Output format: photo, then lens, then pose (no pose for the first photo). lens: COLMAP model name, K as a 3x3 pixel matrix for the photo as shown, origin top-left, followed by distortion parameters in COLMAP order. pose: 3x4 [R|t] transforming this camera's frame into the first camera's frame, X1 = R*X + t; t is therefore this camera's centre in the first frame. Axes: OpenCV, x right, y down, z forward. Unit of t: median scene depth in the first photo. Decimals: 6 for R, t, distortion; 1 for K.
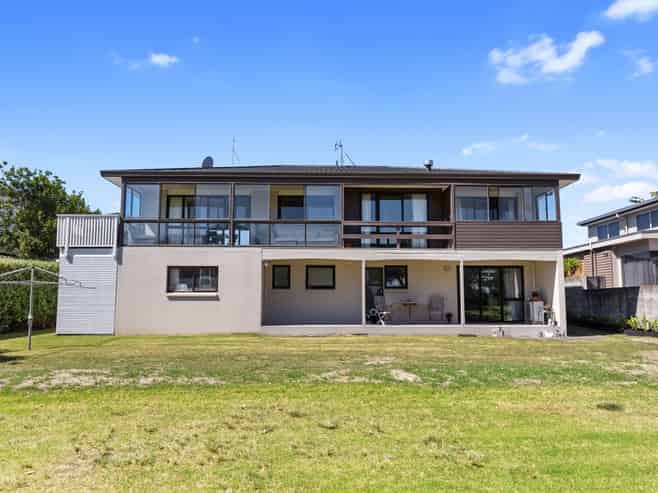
lens RADIAL K [[583.4, 0, 329.0], [0, 583.4, 246.5], [0, 0, 1]] dist [0.007540, 0.001304]
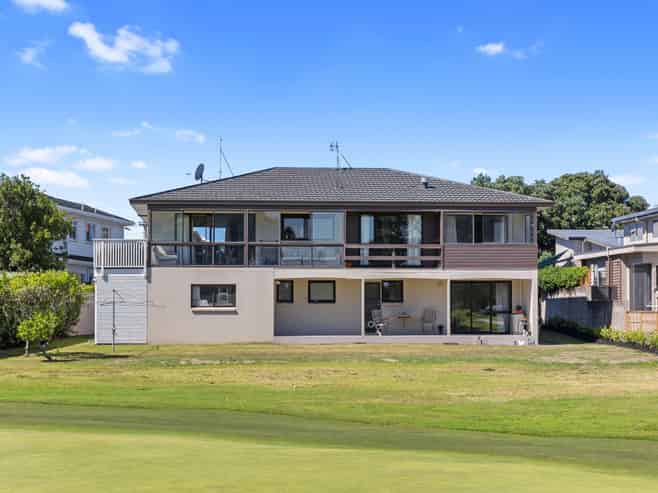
lens RADIAL K [[1280.5, 0, 329.0], [0, 1280.5, 246.5], [0, 0, 1]] dist [-0.036950, -0.058422]
pose [[0.998950, 0.001263, 0.045788, -0.119948], [-0.003550, 0.998747, 0.049911, -0.162181], [-0.045668, -0.050021, 0.997704, -1.468158]]
